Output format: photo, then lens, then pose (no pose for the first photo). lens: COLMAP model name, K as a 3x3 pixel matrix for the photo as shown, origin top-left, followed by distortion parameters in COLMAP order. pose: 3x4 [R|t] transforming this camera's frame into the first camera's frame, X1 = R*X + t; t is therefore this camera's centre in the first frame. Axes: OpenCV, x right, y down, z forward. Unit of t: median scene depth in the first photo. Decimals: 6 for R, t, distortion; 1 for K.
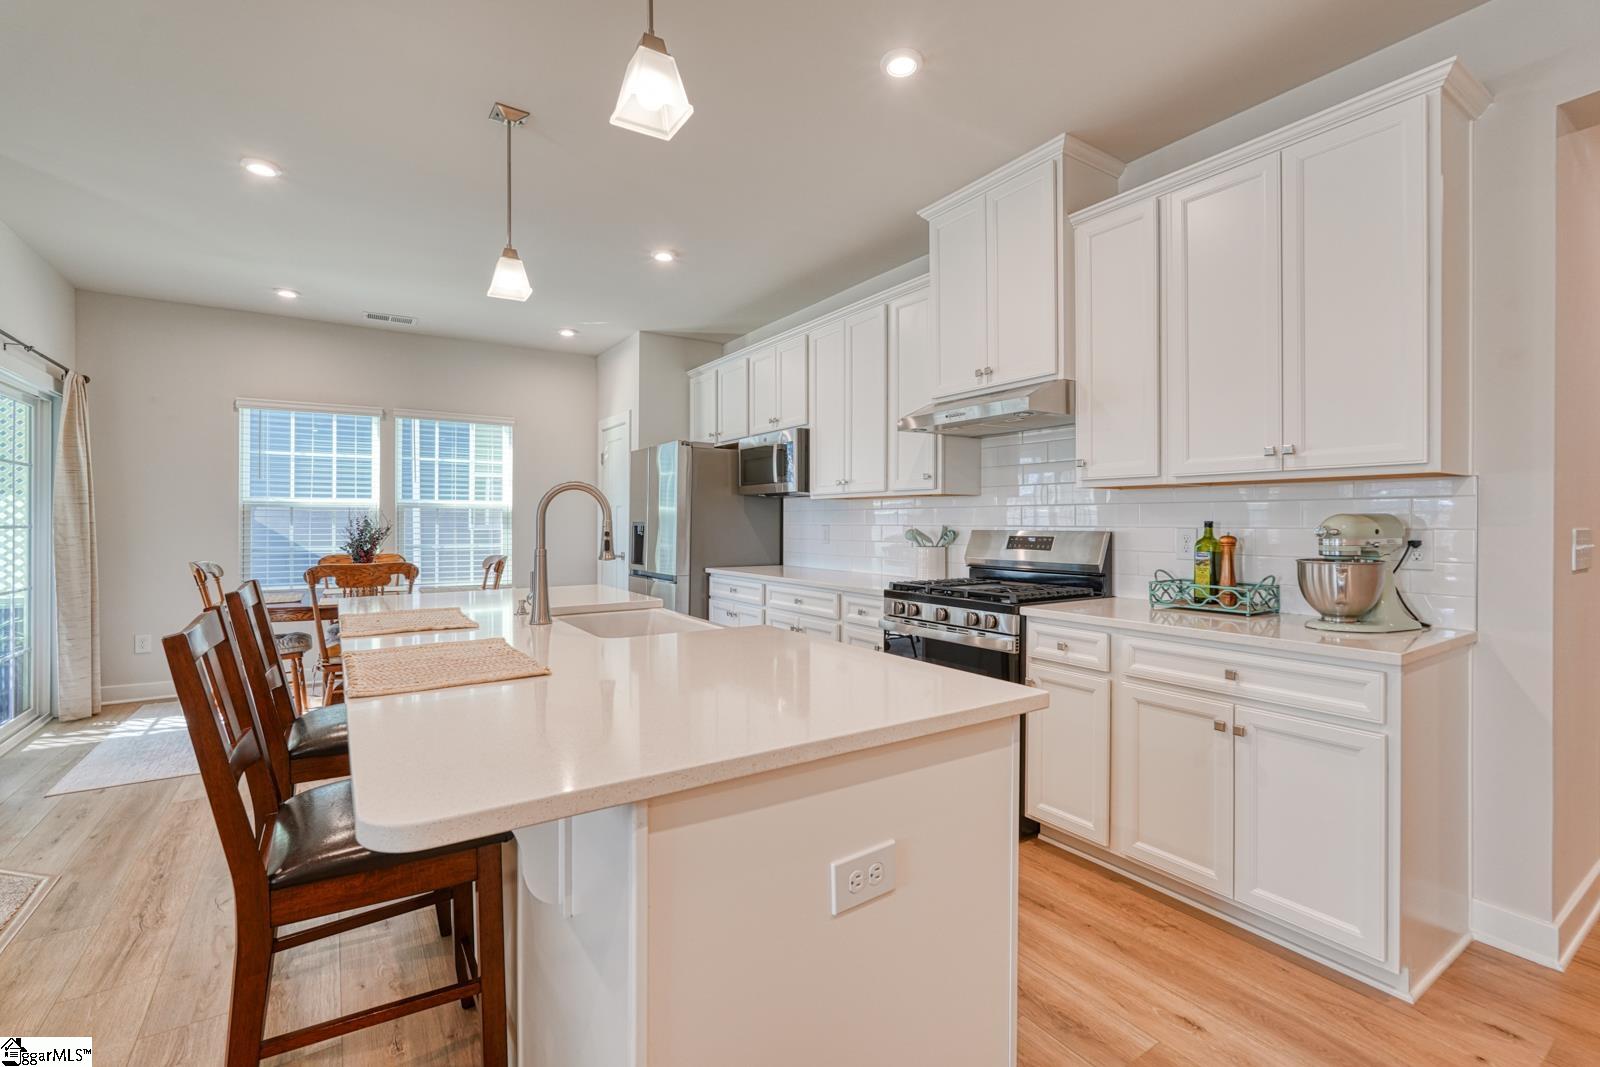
lens RADIAL K [[702.8, 0, 799.1], [0, 702.8, 521.8], [0, 0, 1]] dist [-0.007321, 0.004013]
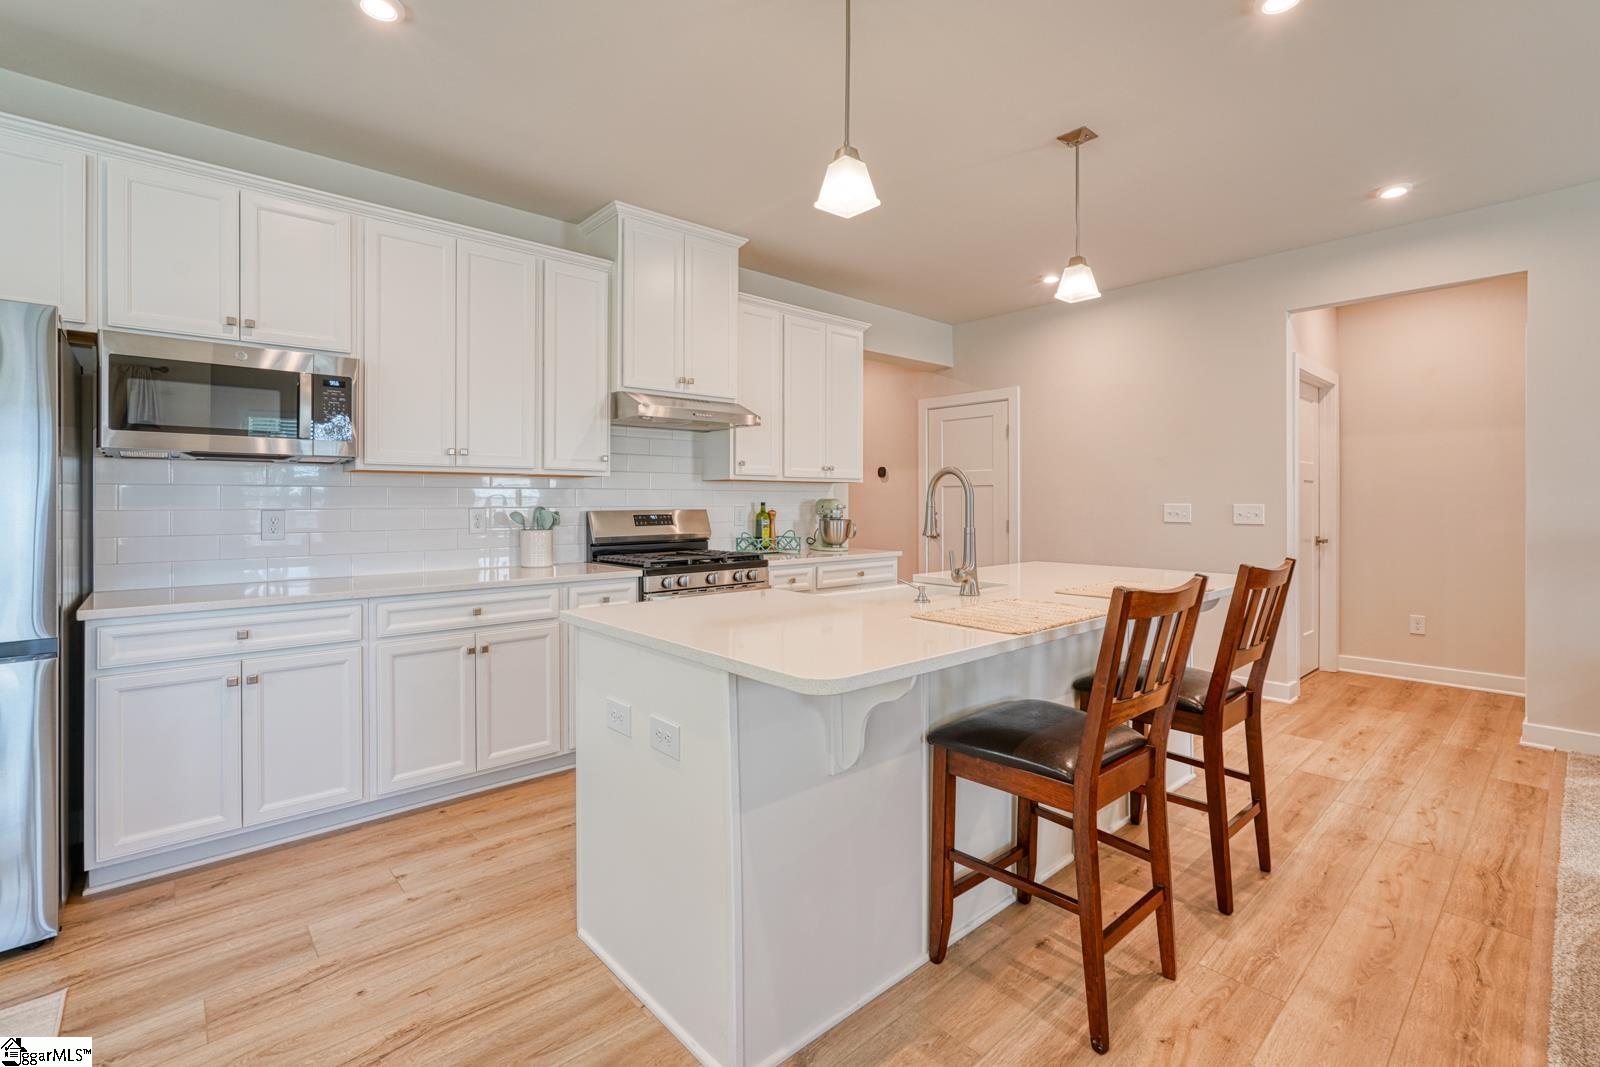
lens RADIAL K [[702.8, 0, 798.7], [0, 702.8, 501.8], [0, 0, 1]] dist [-0.007321, 0.004013]
pose [[-0.135336, -0.000456, 0.990800, -0.936894], [0.002363, 0.999997, 0.000783, -0.002547], [-0.990797, 0.002447, -0.135334, 0.926786]]
